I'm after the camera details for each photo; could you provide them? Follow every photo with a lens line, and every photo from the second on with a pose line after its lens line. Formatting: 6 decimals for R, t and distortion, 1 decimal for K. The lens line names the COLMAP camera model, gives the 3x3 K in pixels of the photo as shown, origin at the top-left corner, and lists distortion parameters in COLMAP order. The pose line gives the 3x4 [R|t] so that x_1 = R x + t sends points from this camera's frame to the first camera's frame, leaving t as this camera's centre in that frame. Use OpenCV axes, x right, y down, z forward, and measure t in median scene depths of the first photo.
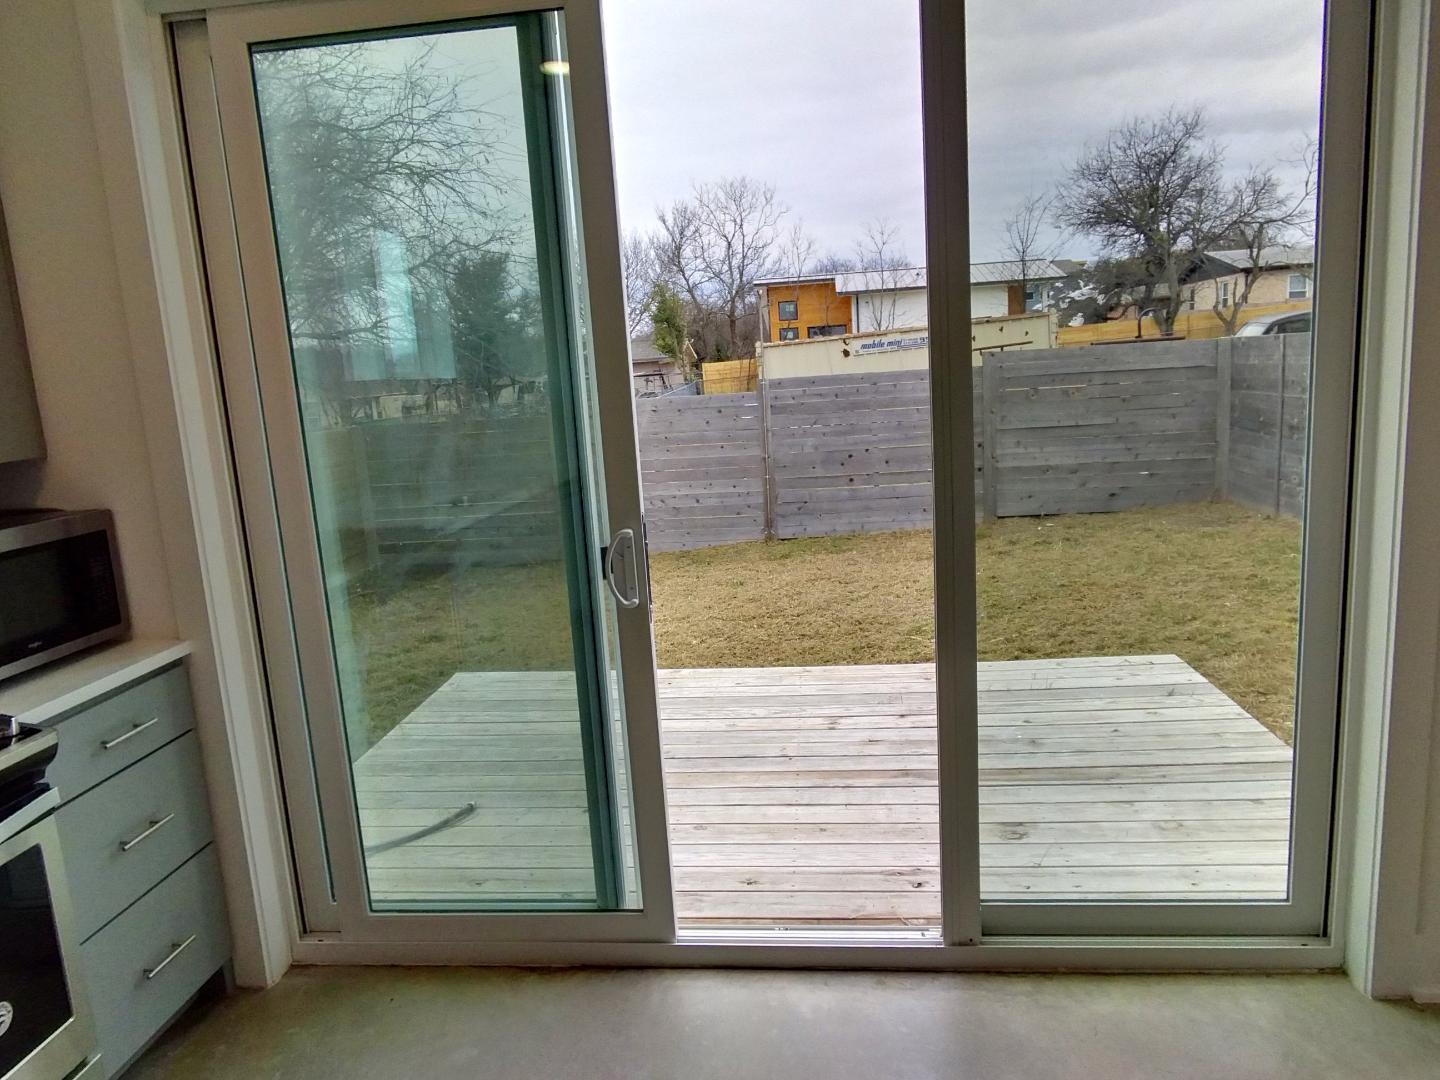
lens RADIAL K [[997.5, 0, 720.0], [0, 997.5, 540.0], [0, 0, 1]] dist [-0.019549, 0.005768]
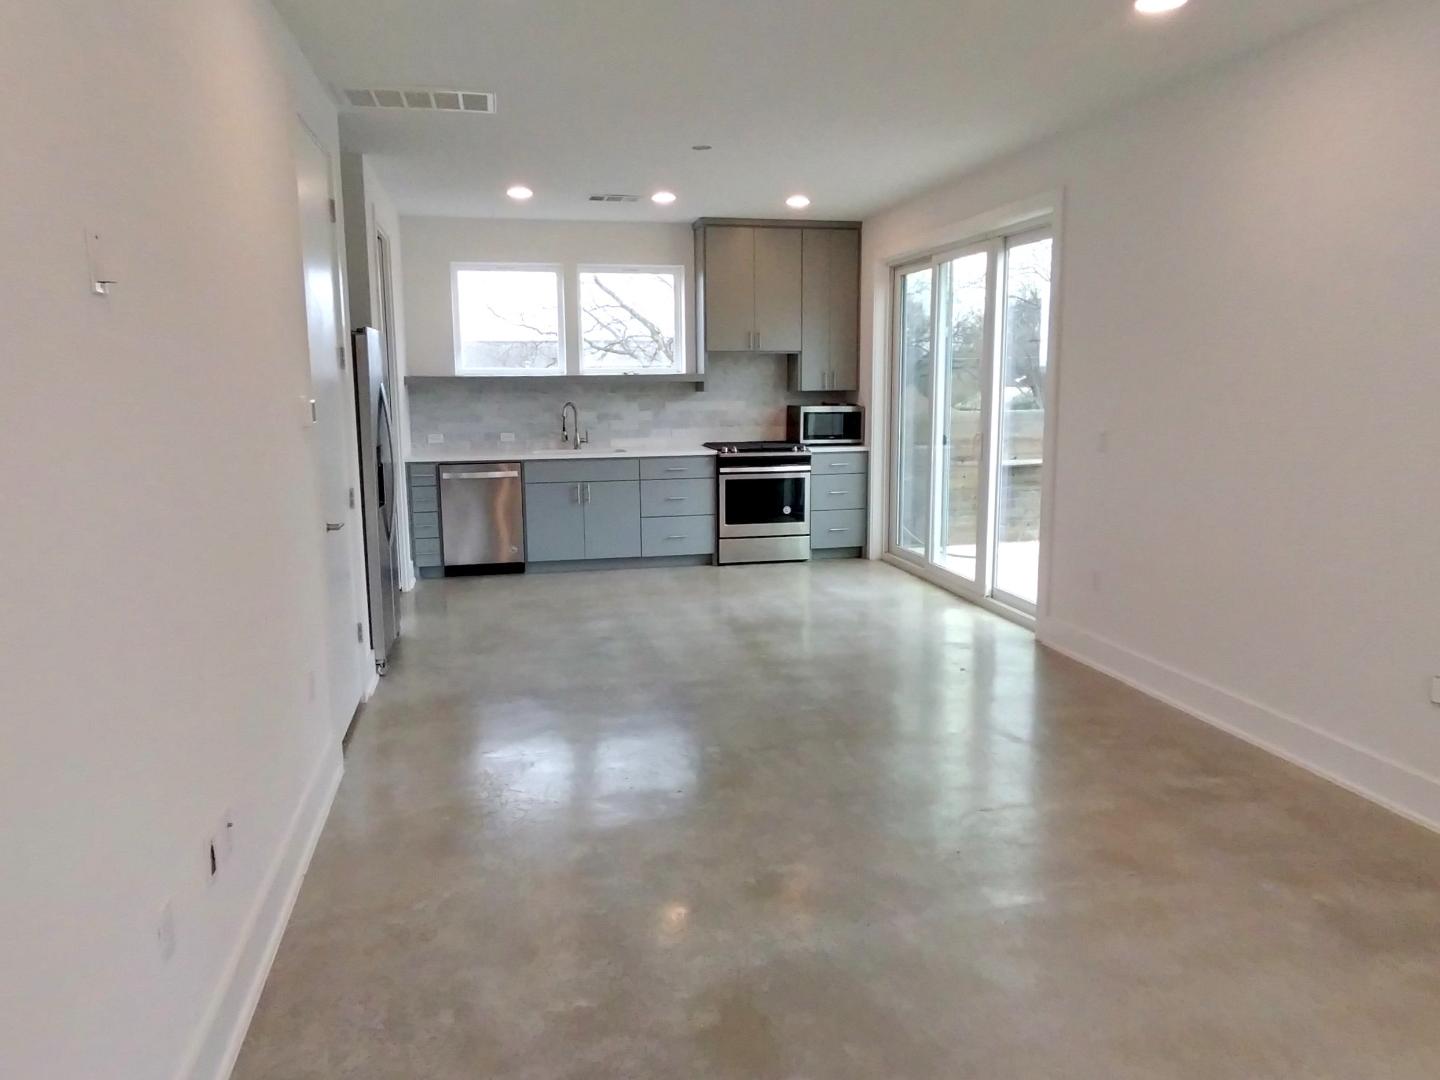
lens RADIAL K [[997.5, 0, 720.0], [0, 997.5, 540.0], [0, 0, 1]] dist [-0.019549, 0.005768]
pose [[0.328228, 0.216385, -0.919480, 2.776396], [-0.186018, 0.969154, 0.161672, -0.053105], [0.926101, 0.117974, 0.358355, -0.734095]]
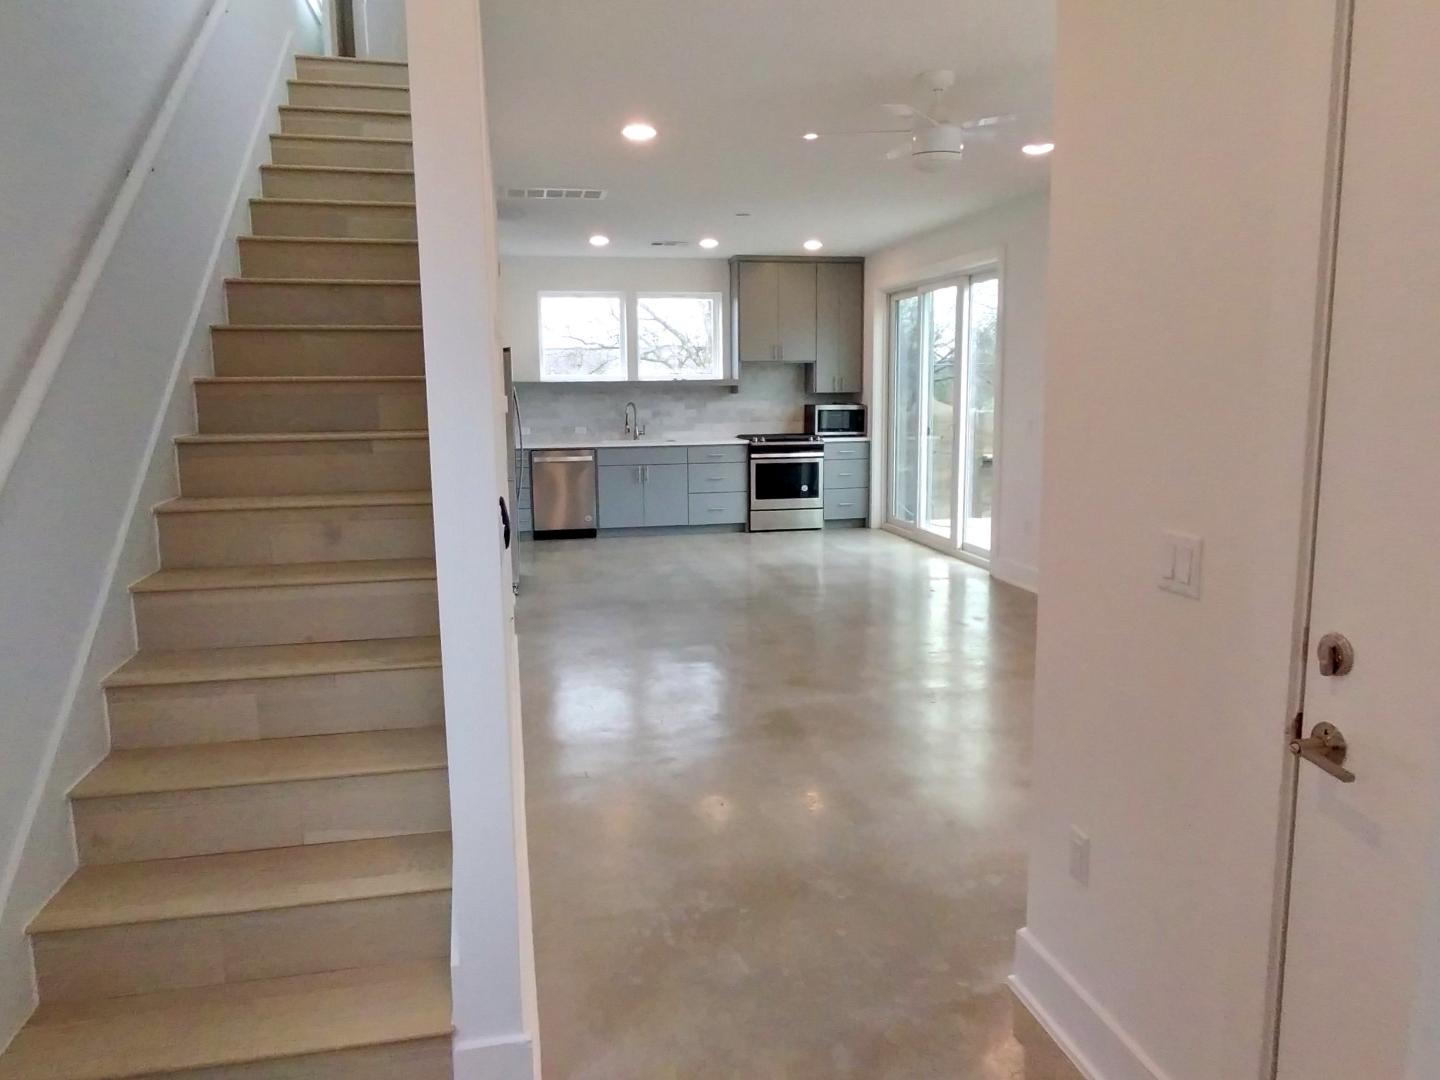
lens RADIAL K [[1111.1, 0, 716.4], [0, 1111.1, 560.0], [0, 0, 1]] dist [-0.059953, 0.275414]
pose [[0.318857, 0.212199, -0.923743, 4.138802], [-0.183950, 0.969939, 0.159316, -0.029481], [0.929781, 0.119123, 0.348306, -1.329924]]
